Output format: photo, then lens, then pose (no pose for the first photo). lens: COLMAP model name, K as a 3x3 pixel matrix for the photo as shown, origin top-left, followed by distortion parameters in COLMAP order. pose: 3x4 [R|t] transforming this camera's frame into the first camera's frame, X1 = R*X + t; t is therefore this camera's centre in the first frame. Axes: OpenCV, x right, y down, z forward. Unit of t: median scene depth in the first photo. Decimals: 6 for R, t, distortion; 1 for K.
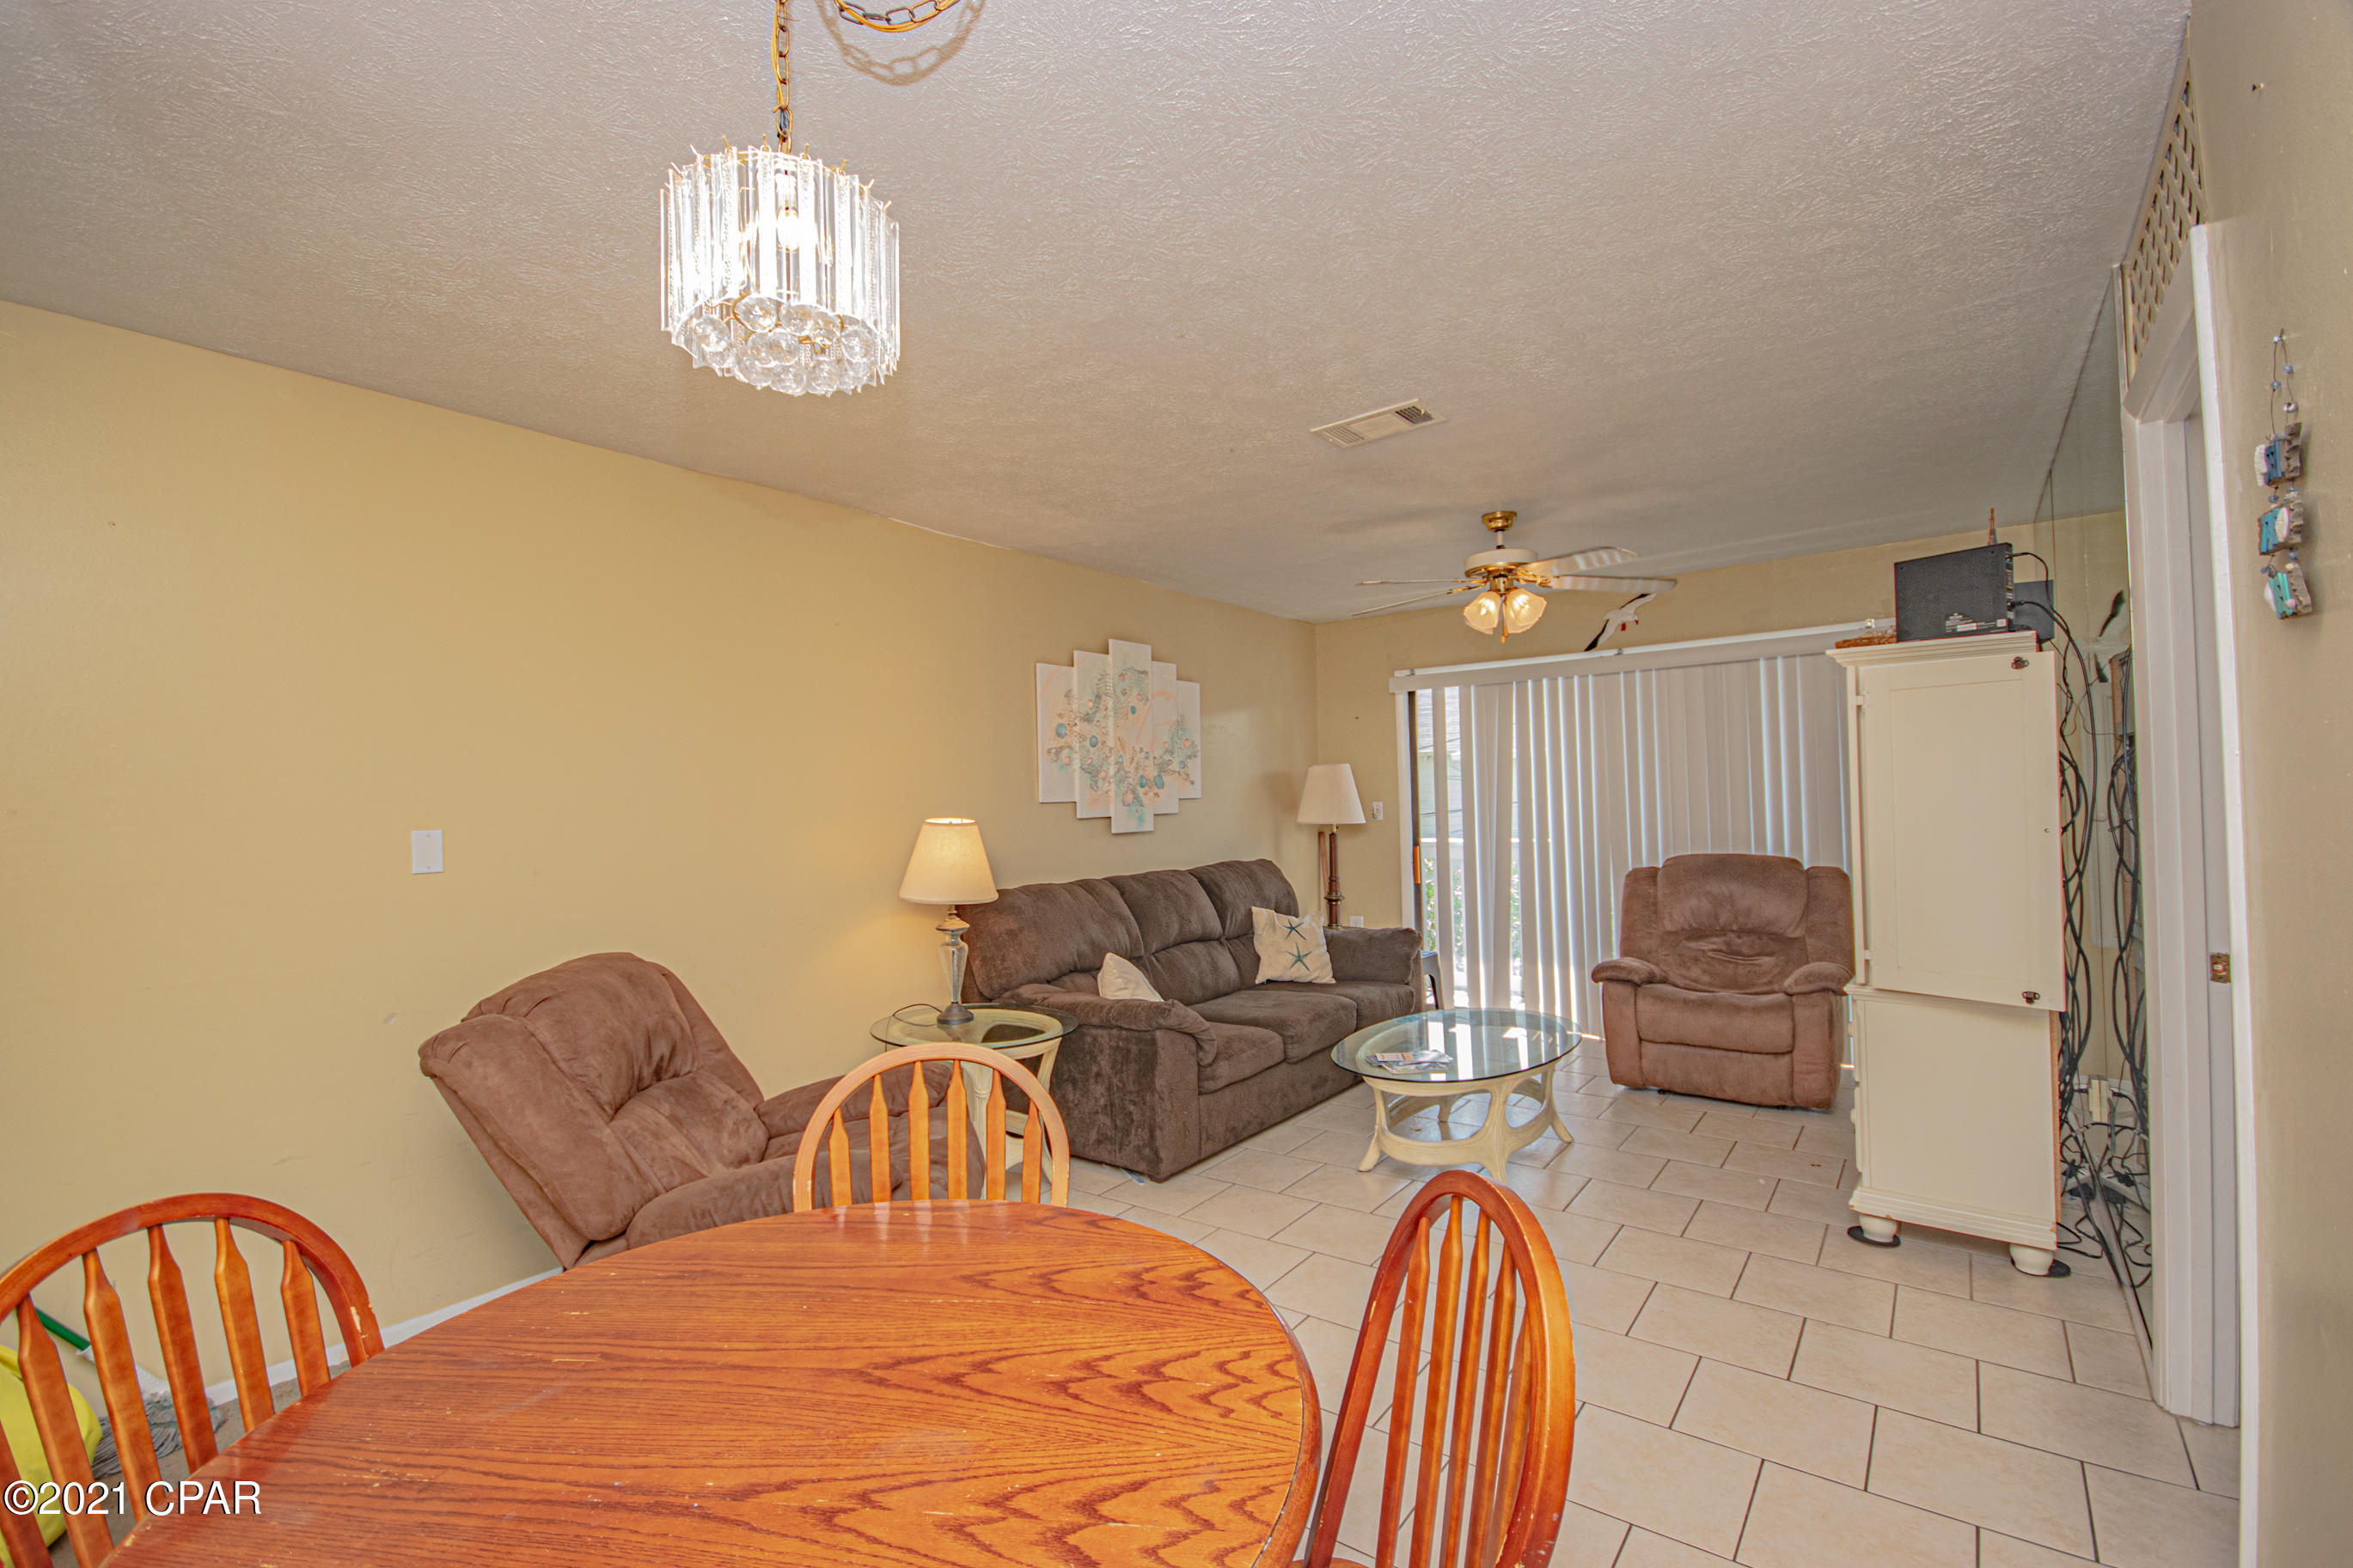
lens RADIAL K [[1054.1, 0, 1166.9], [0, 1054.1, 786.3], [0, 0, 1]] dist [-0.000917, -0.000031]
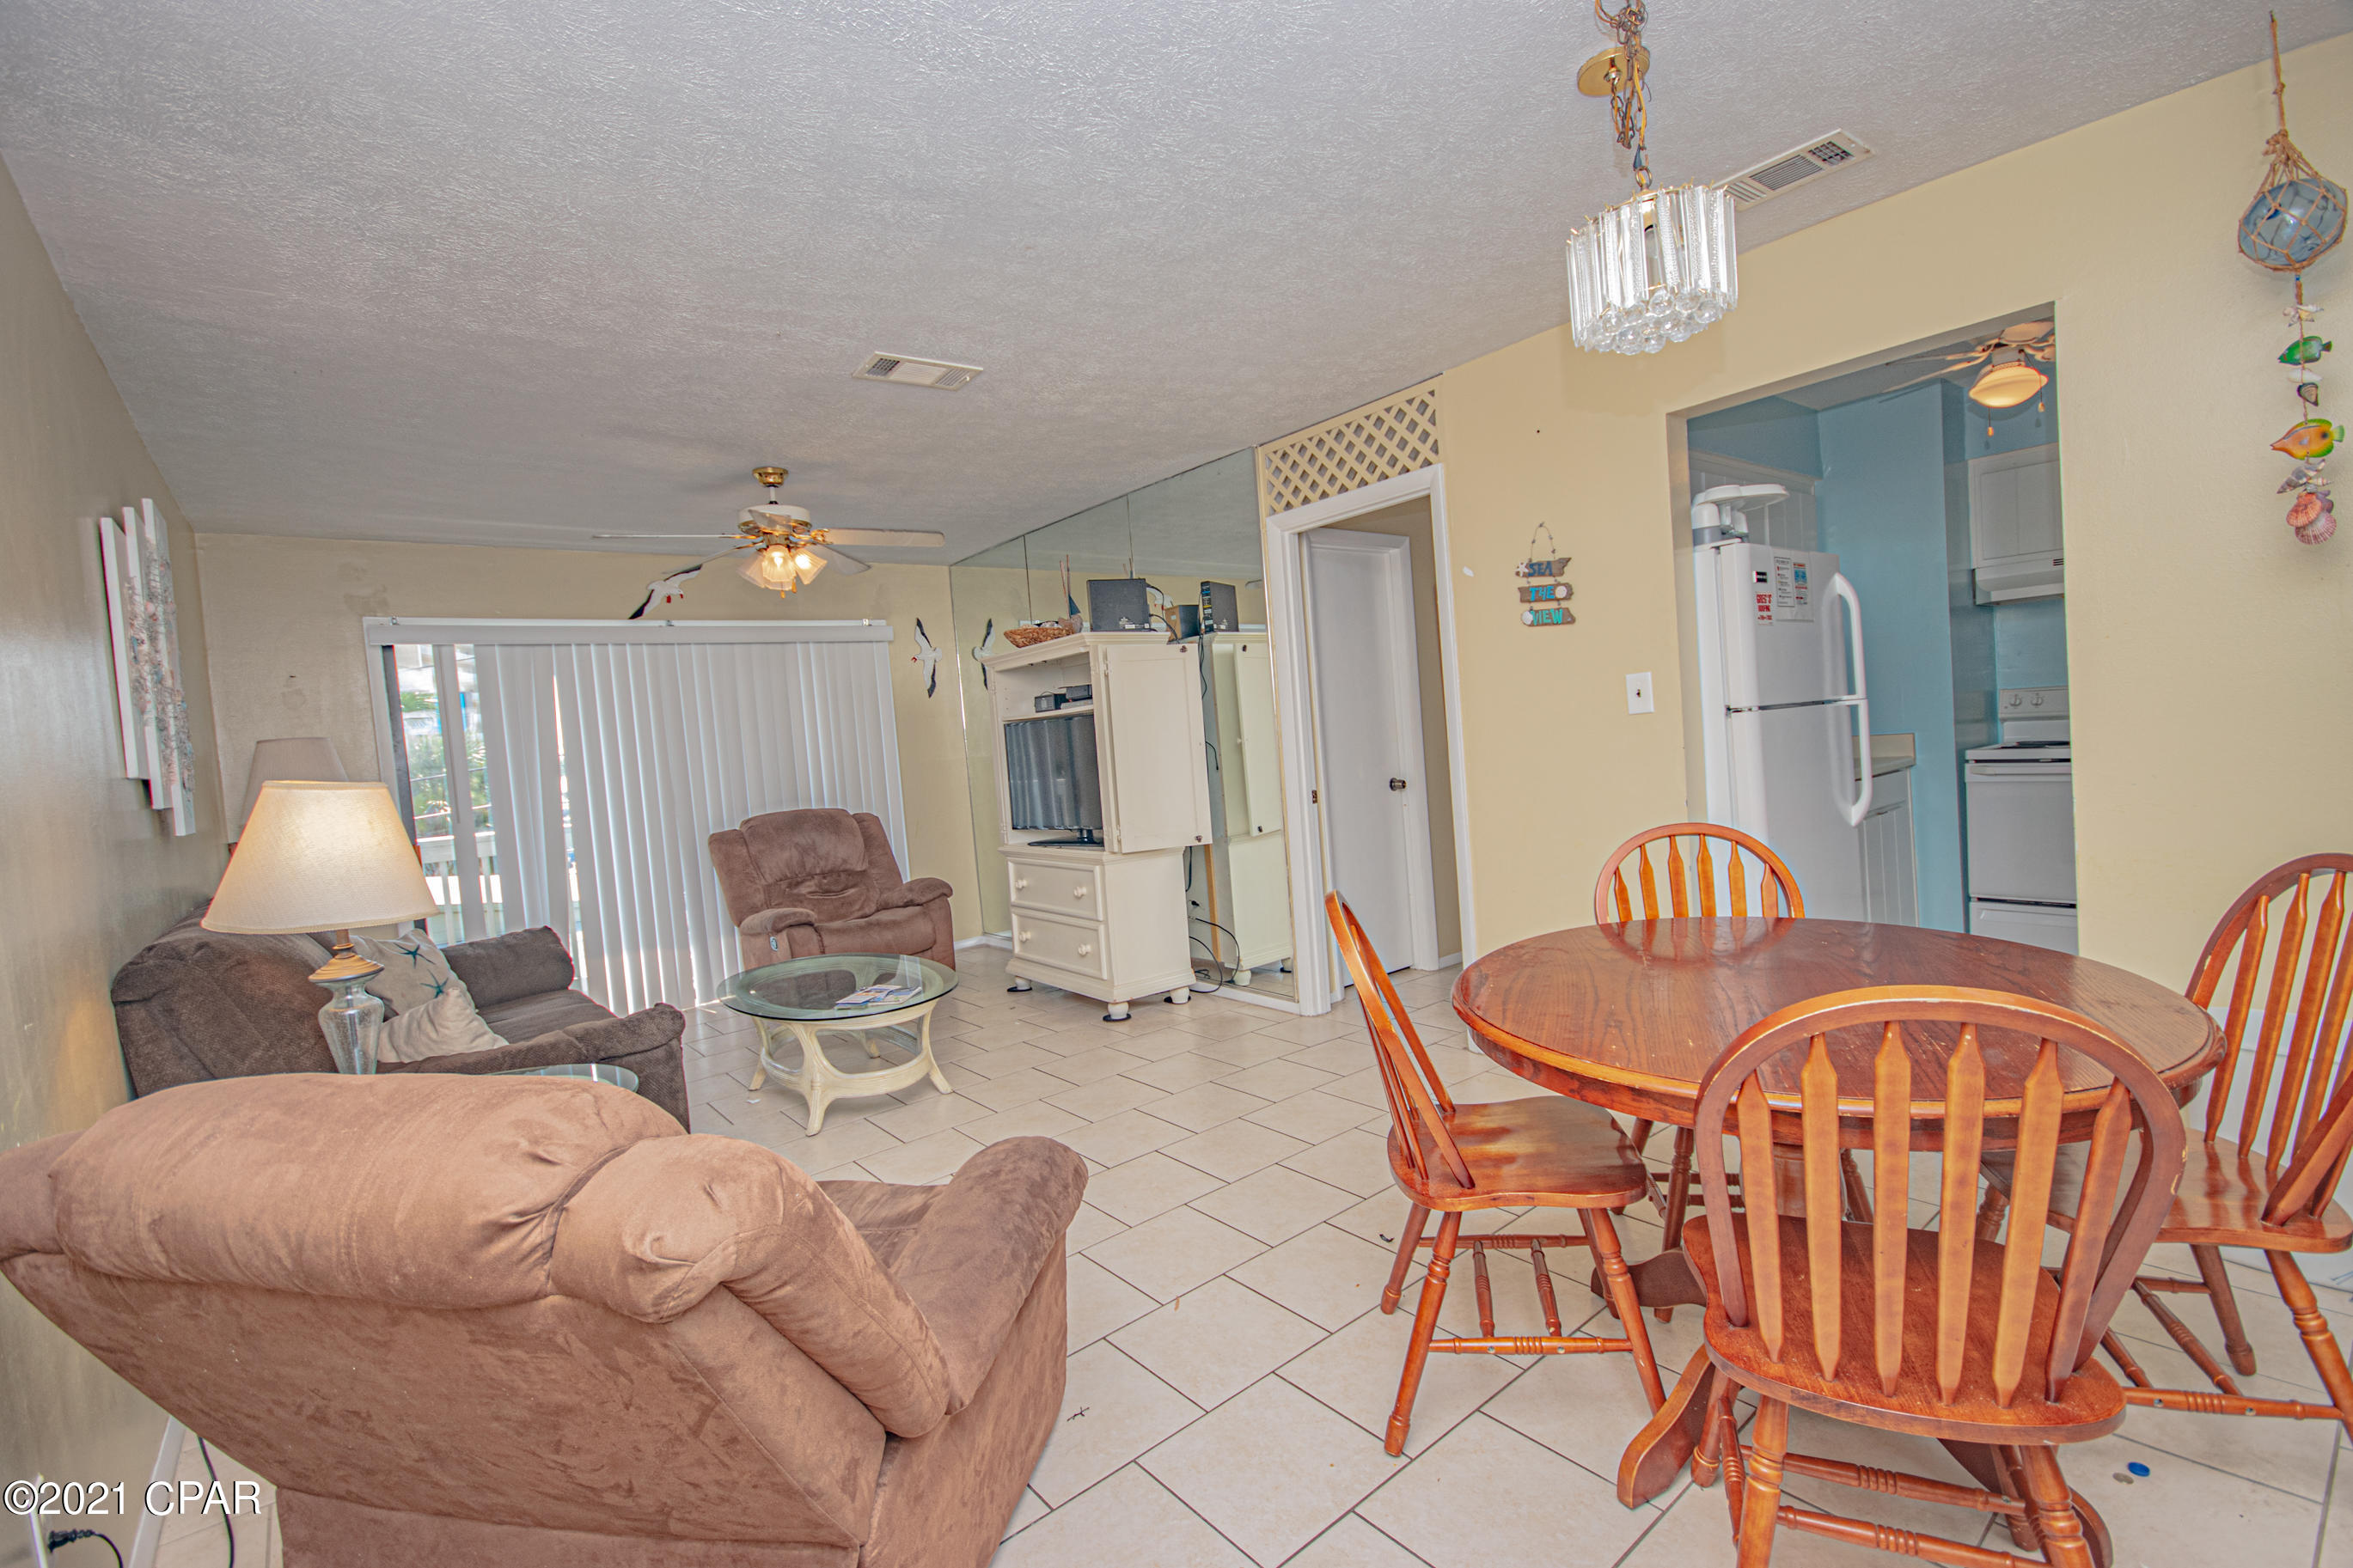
lens RADIAL K [[1054.1, 0, 1166.1], [0, 1054.1, 802.4], [0, 0, 1]] dist [-0.000917, -0.000031]
pose [[0.238549, -0.048224, 0.969933, -0.544484], [0.058633, 0.997659, 0.035182, 0.044041], [-0.969359, 0.048478, 0.240818, 0.373736]]
